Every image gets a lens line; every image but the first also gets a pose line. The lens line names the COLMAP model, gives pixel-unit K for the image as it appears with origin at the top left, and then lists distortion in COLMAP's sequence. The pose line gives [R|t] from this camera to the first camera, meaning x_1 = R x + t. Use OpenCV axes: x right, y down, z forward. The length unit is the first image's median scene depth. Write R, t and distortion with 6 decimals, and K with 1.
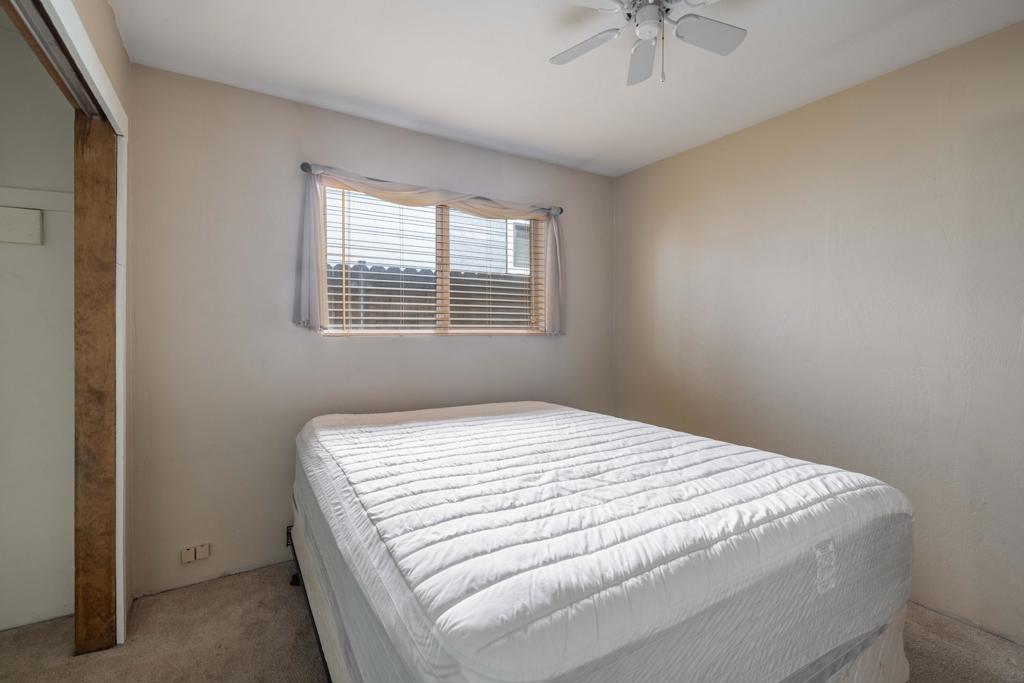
lens RADIAL K [[445.5, 0, 507.6], [0, 445.5, 329.0], [0, 0, 1]] dist [-0.000178, 0.000010]
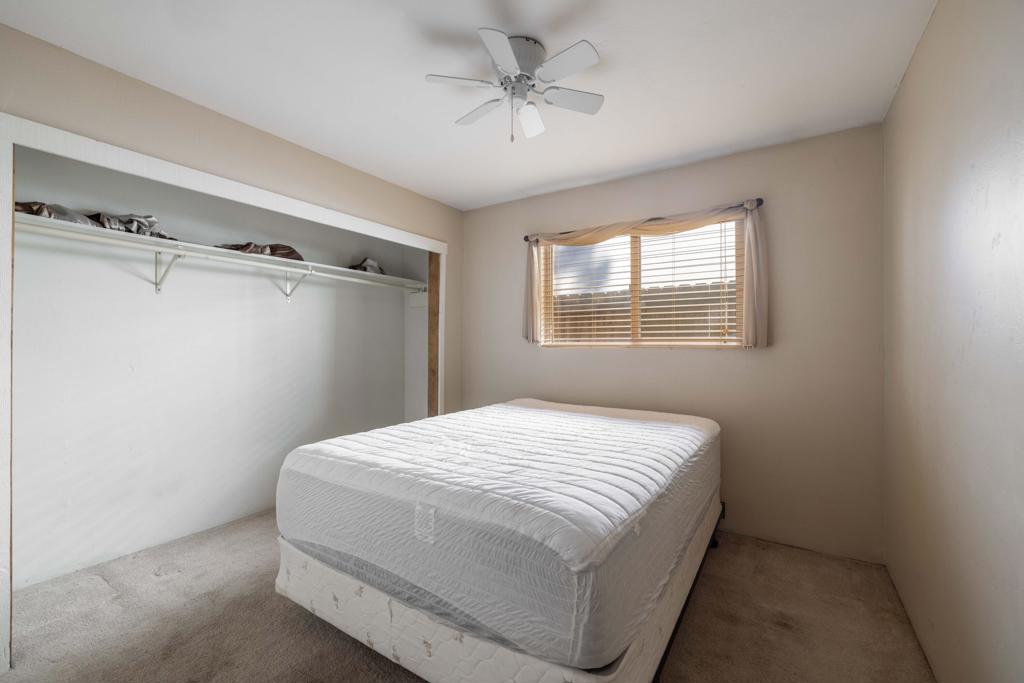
lens RADIAL K [[429.8, 0, 512.6], [0, 429.8, 327.0], [0, 0, 1]] dist [0.000908, 0.000230]
pose [[0.437091, -0.034549, -0.898754, 0.800124], [0.004037, 0.999327, -0.036452, 0.002534], [0.899408, 0.012305, 0.436936, 0.271057]]
